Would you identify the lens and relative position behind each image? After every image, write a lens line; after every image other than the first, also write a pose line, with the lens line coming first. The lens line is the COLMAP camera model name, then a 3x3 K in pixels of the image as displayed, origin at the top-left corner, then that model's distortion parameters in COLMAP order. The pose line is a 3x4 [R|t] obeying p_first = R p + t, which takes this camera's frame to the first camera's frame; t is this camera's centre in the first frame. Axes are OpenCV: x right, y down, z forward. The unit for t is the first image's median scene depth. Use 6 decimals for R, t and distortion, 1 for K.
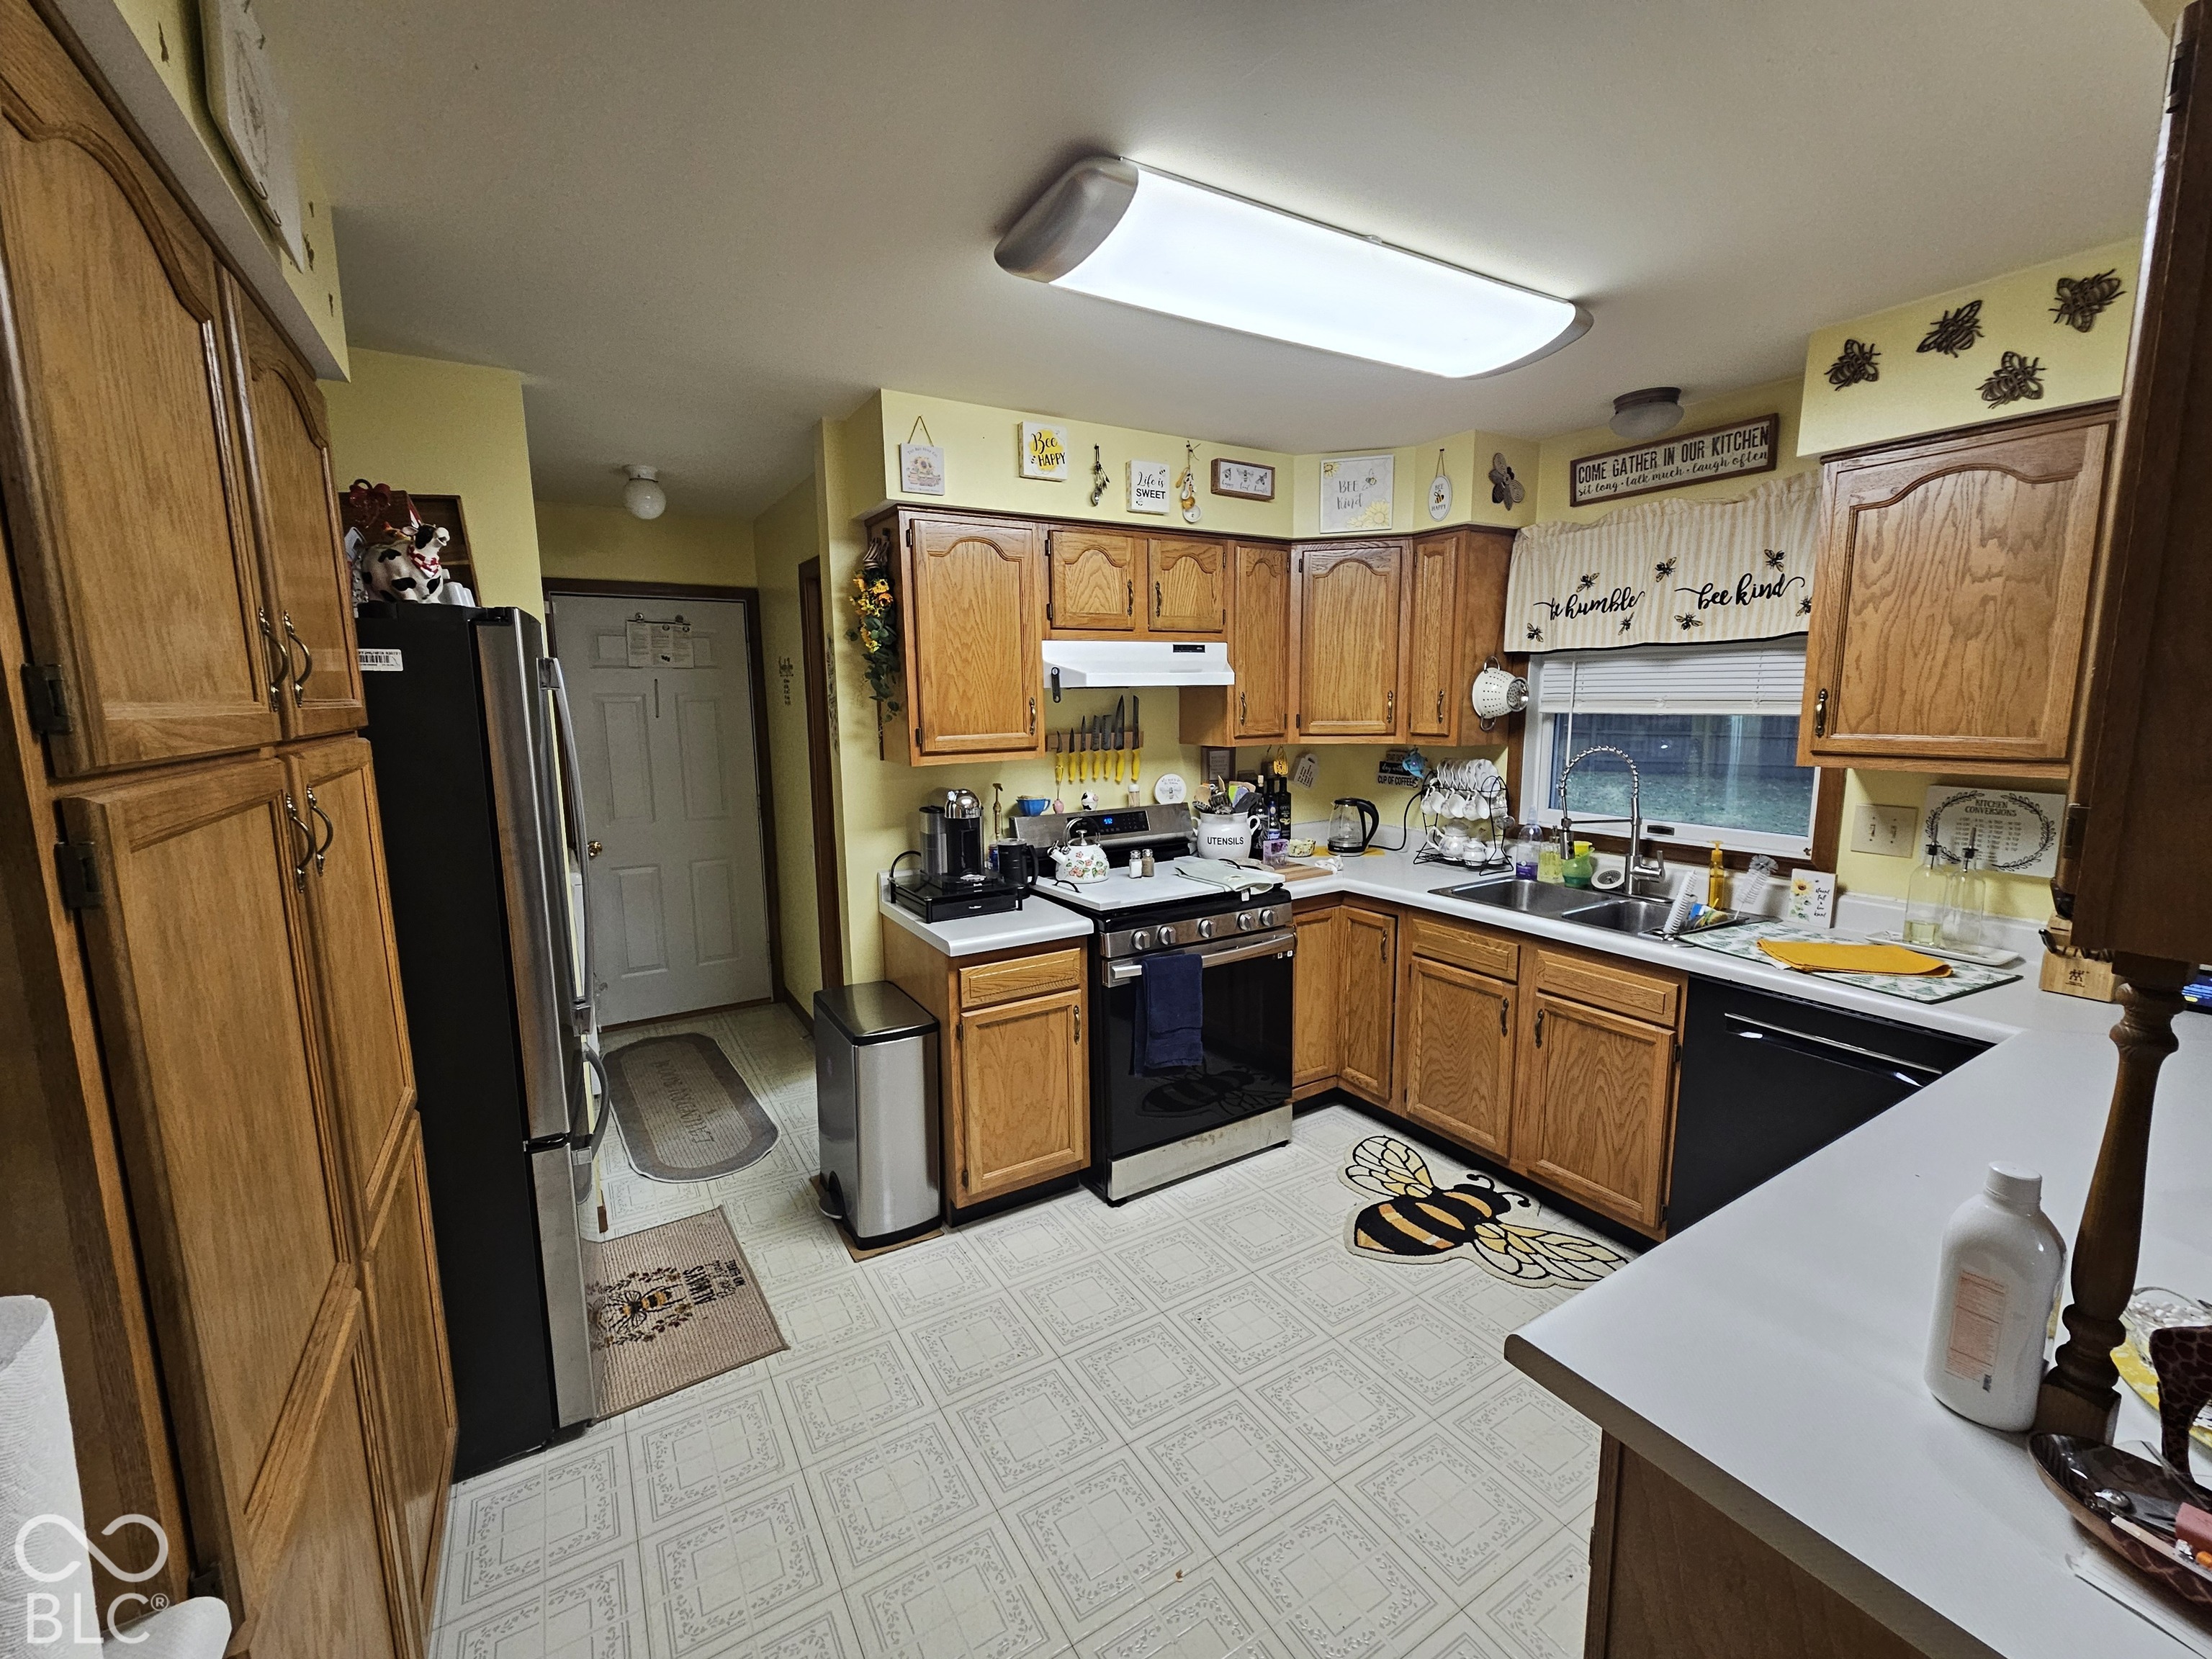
lens RADIAL K [[901.1, 0, 1106.3], [0, 901.1, 825.0], [0, 0, 1]] dist [0.000738, 0.000055]
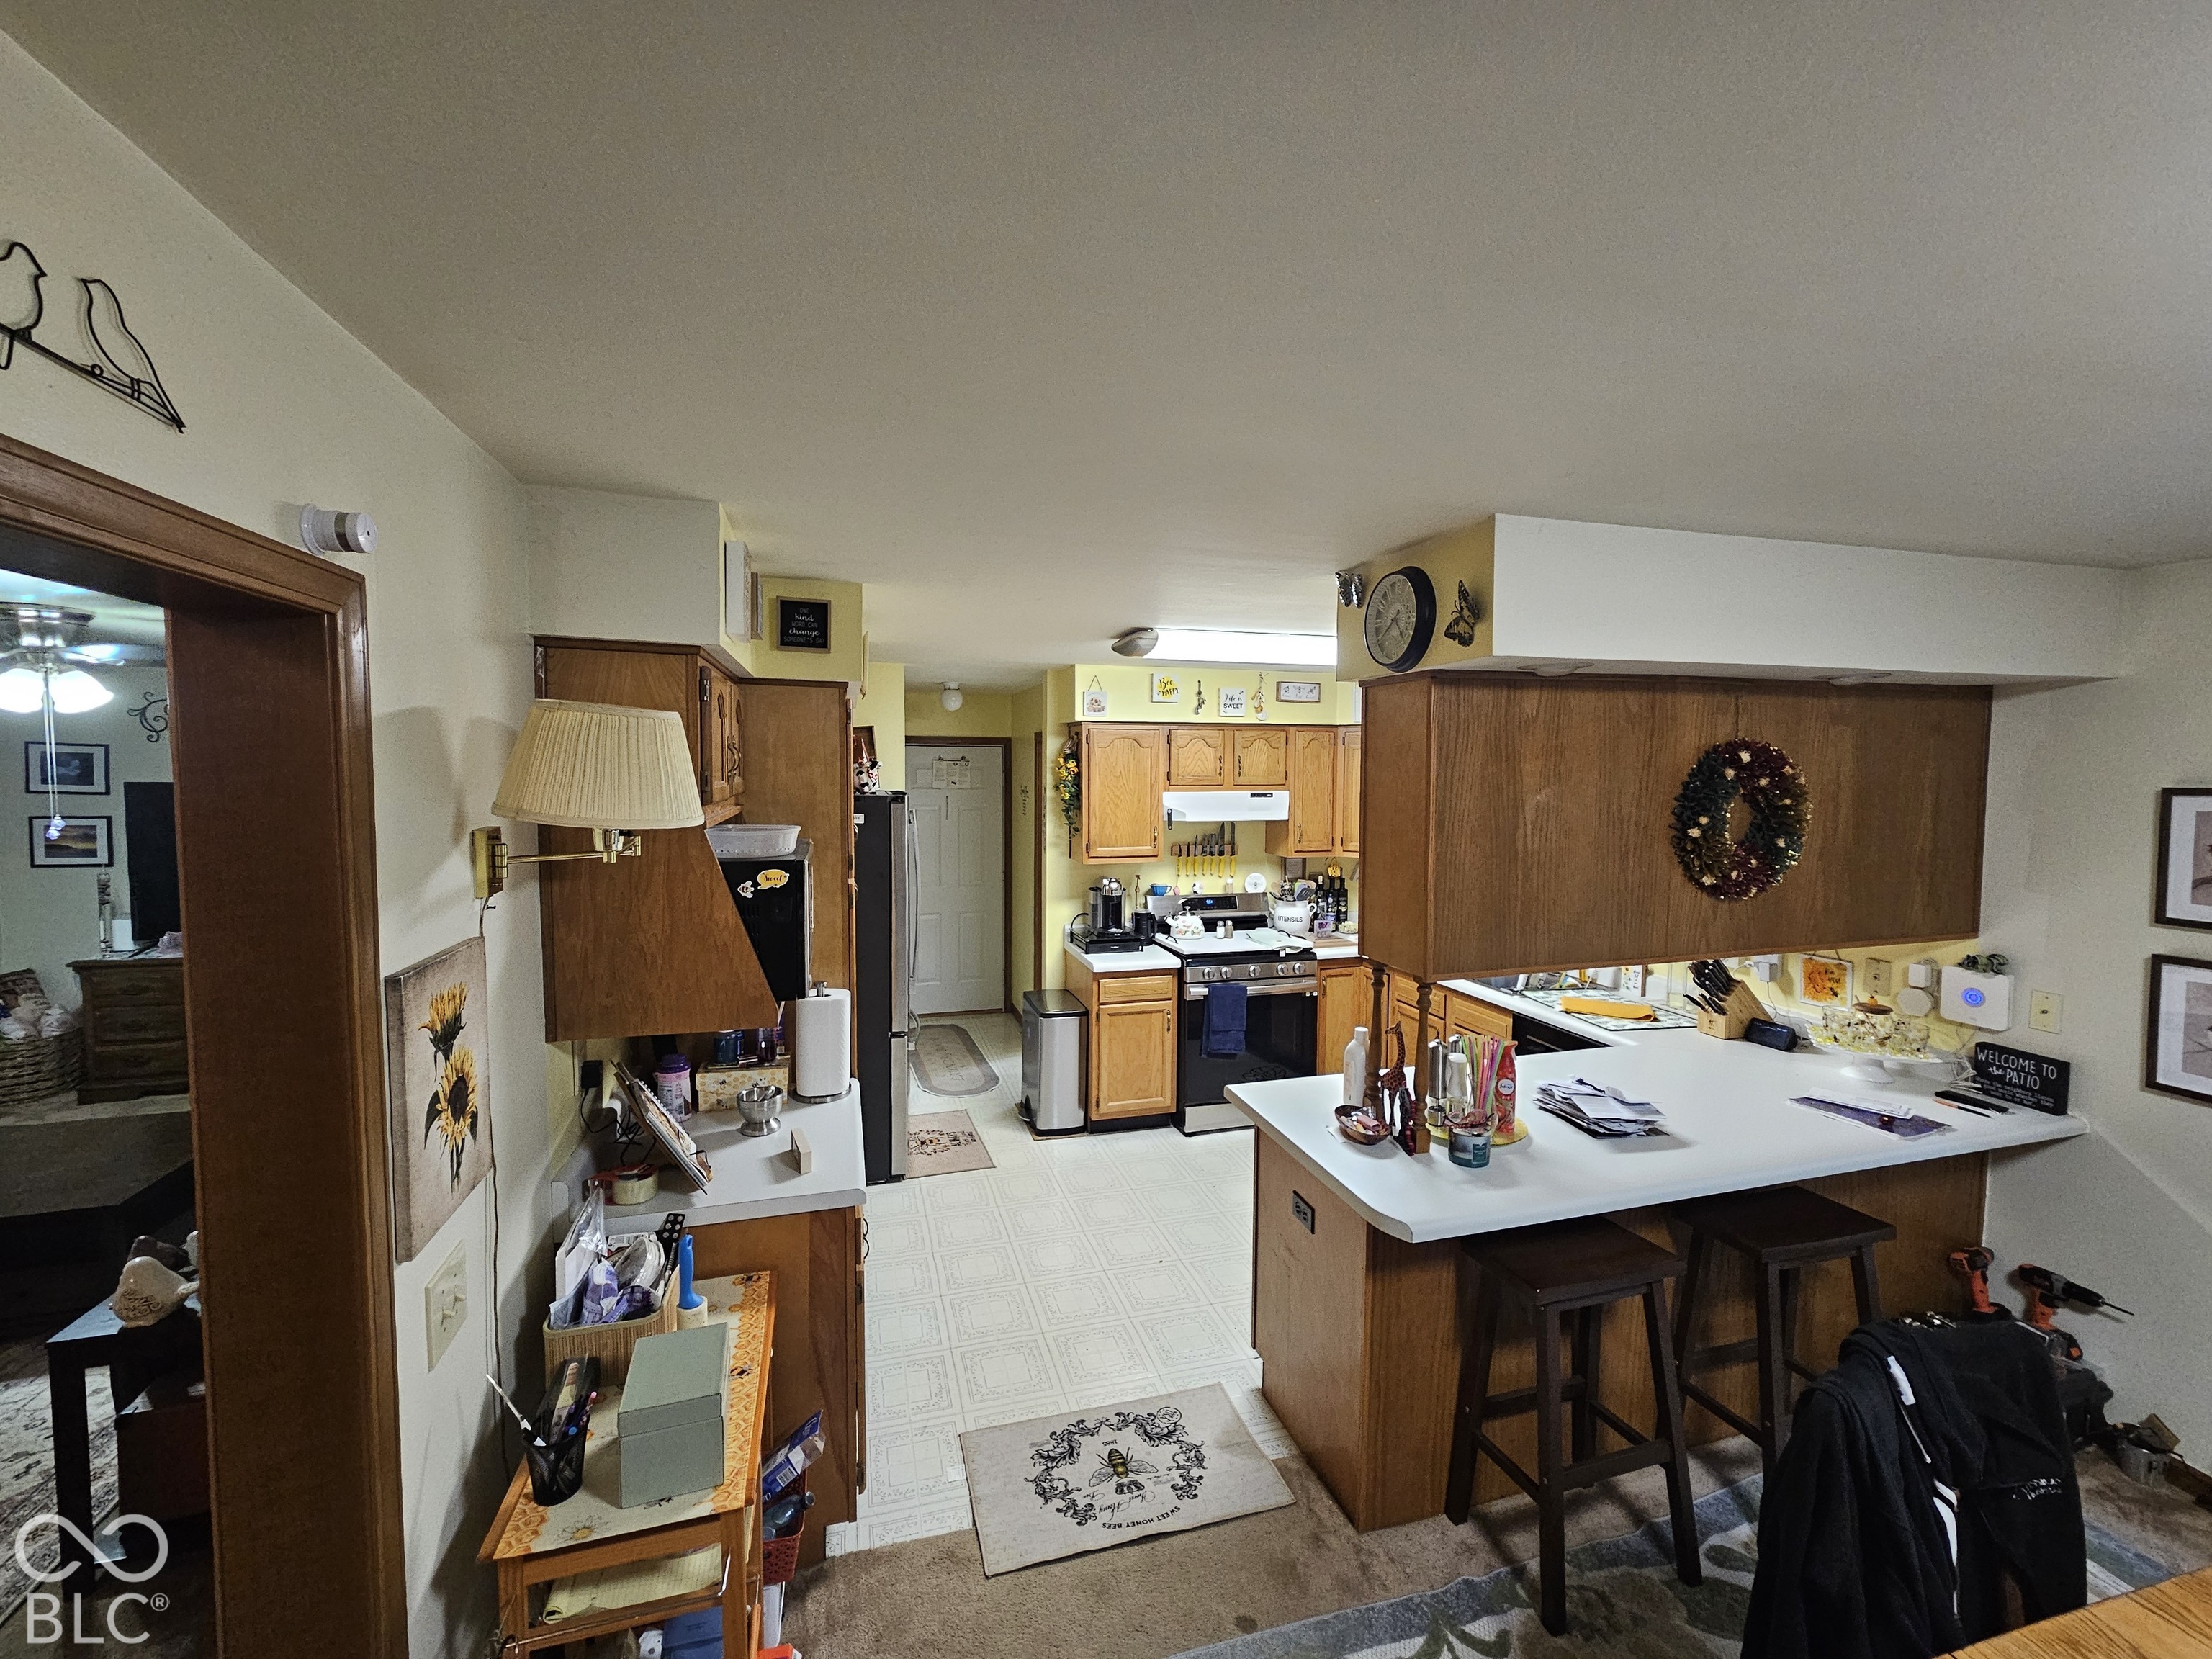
lens RADIAL K [[901.1, 0, 1106.3], [0, 901.1, 825.0], [0, 0, 1]] dist [0.000738, 0.000055]
pose [[0.964830, 0.032567, -0.260850, 0.266566], [-0.054406, 0.995550, -0.076942, -0.007798], [0.257184, 0.088428, 0.962308, -0.645839]]
